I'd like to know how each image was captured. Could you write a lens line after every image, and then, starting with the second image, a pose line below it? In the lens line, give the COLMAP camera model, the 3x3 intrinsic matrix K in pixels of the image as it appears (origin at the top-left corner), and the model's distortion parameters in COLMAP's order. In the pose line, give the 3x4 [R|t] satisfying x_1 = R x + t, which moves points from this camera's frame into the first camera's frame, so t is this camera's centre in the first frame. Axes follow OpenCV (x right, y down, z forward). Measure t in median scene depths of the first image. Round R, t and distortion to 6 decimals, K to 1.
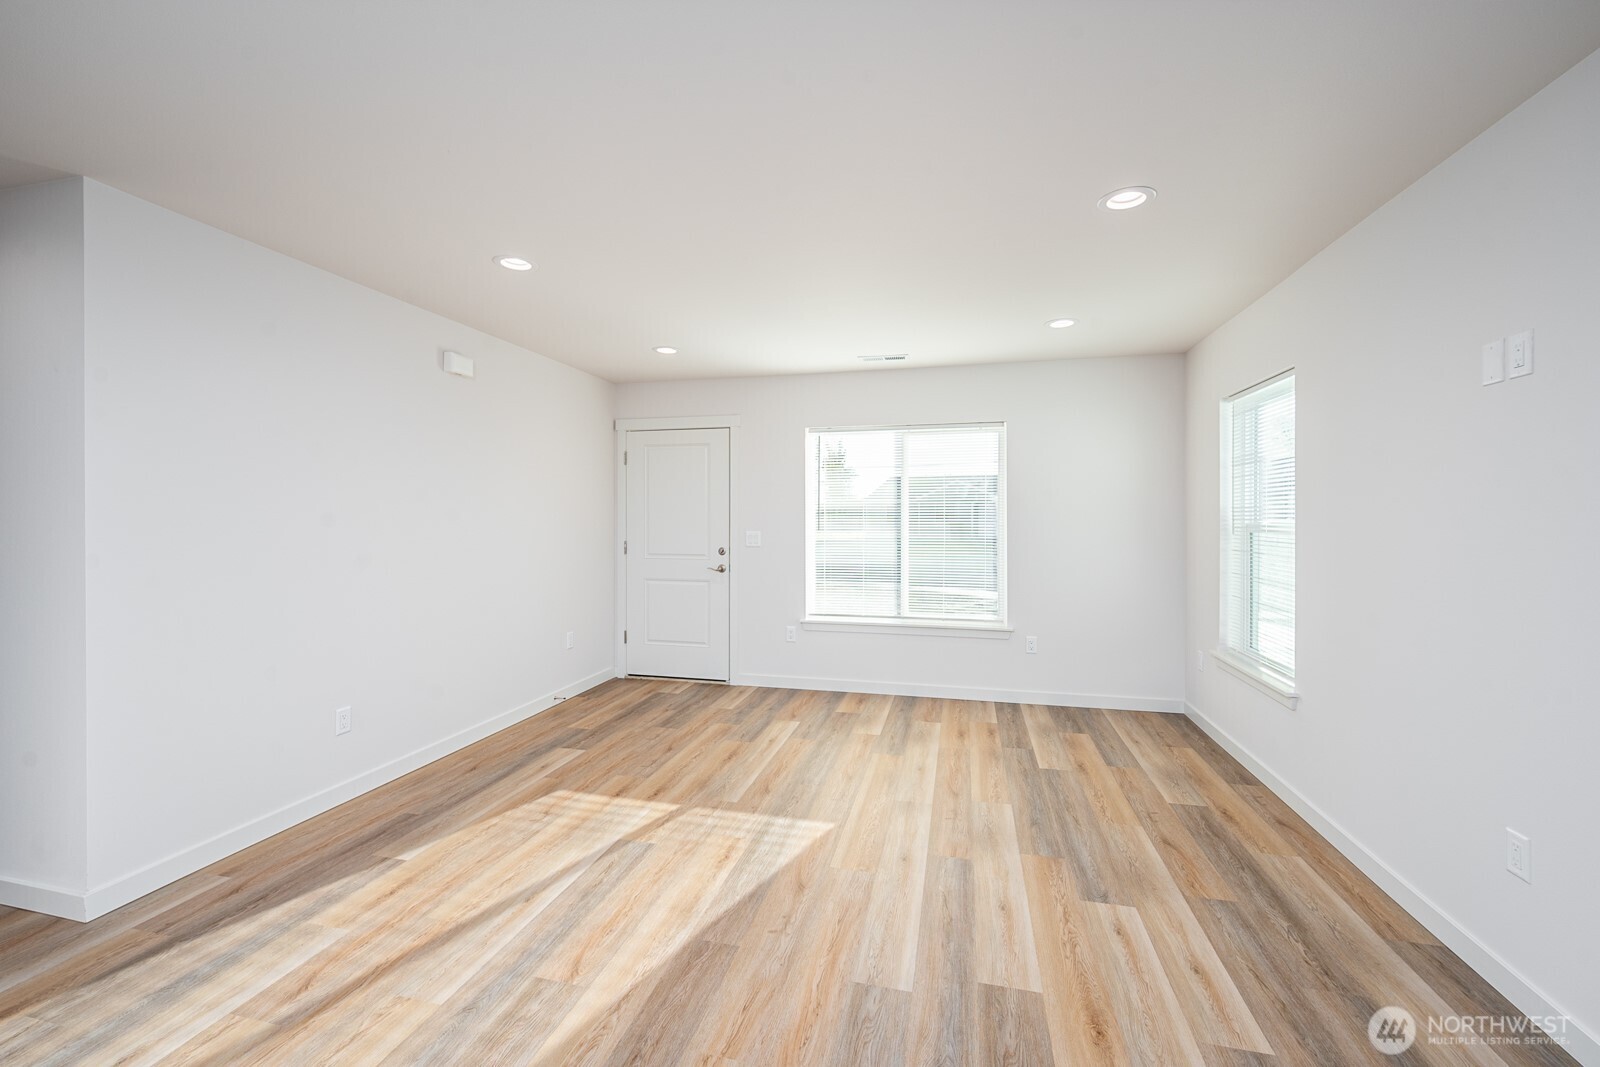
lens RADIAL K [[651.3, 0, 800.0], [0, 651.3, 524.4], [0, 0, 1]] dist [-0.000890, -0.000345]
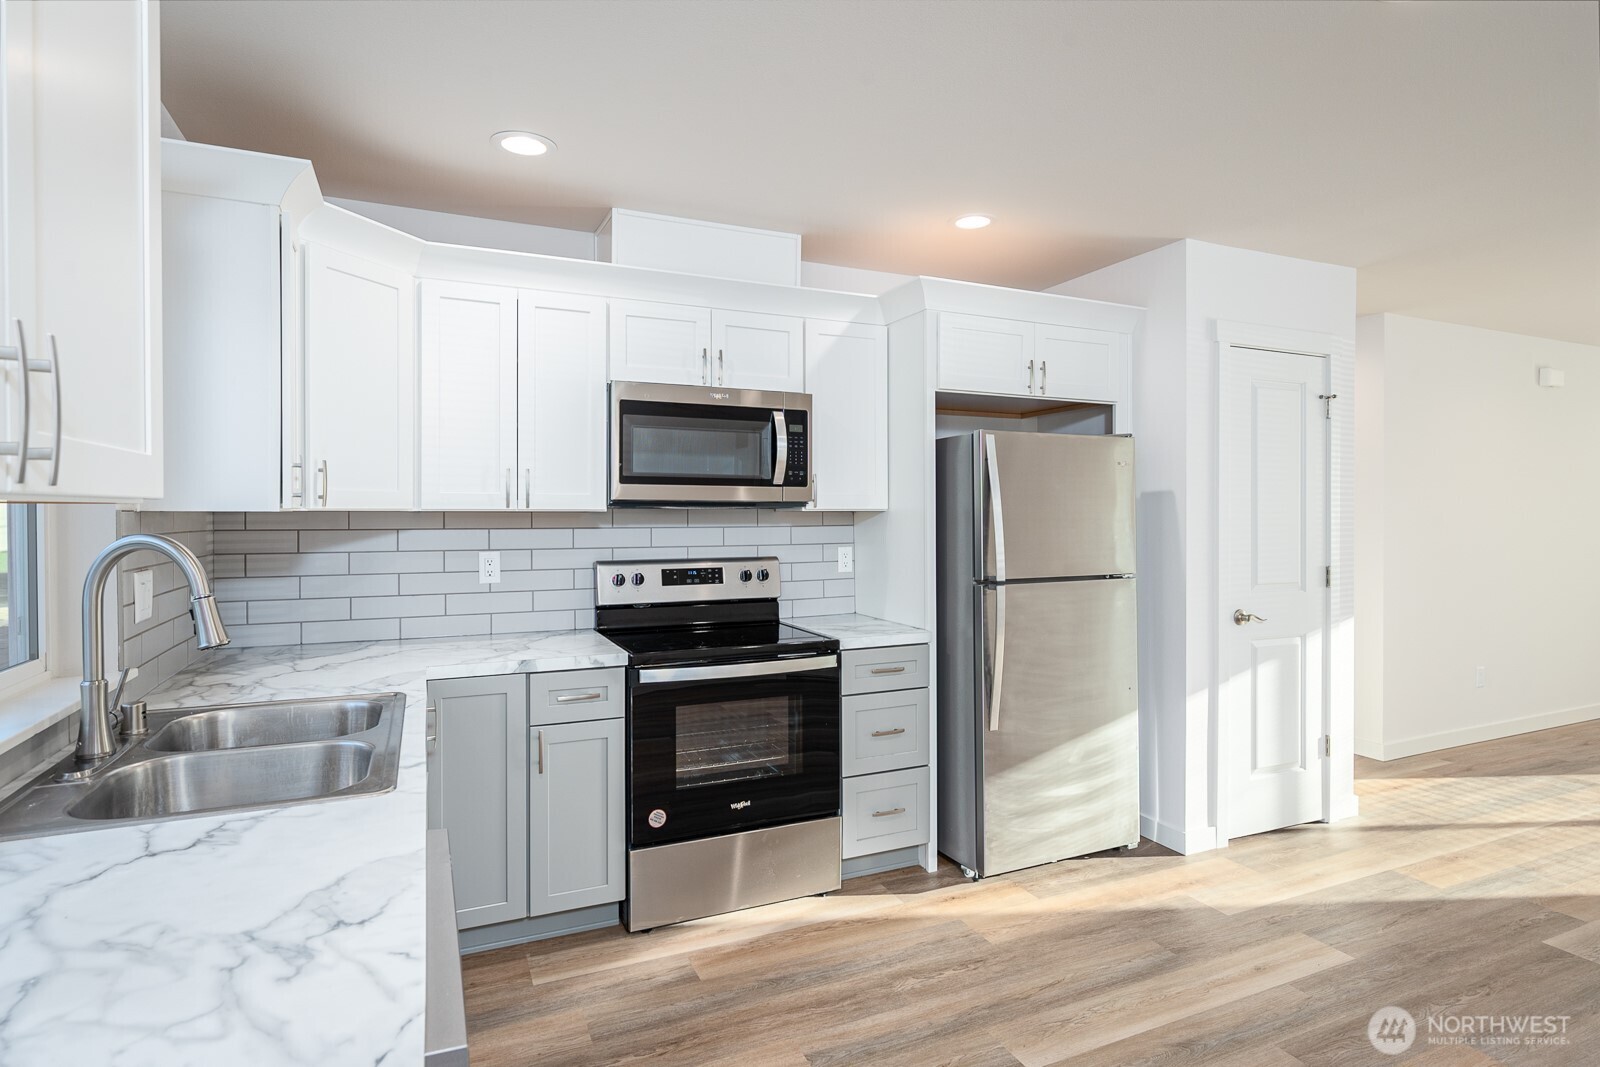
lens RADIAL K [[842.8, 0, 821.2], [0, 842.8, 518.9], [0, 0, 1]] dist [0.000093, 0.001056]
pose [[0.626282, 0.006818, -0.779566, -0.169558], [-0.009663, 0.999953, 0.000982, 0.003253], [0.779536, 0.006918, 0.626319, -0.765810]]
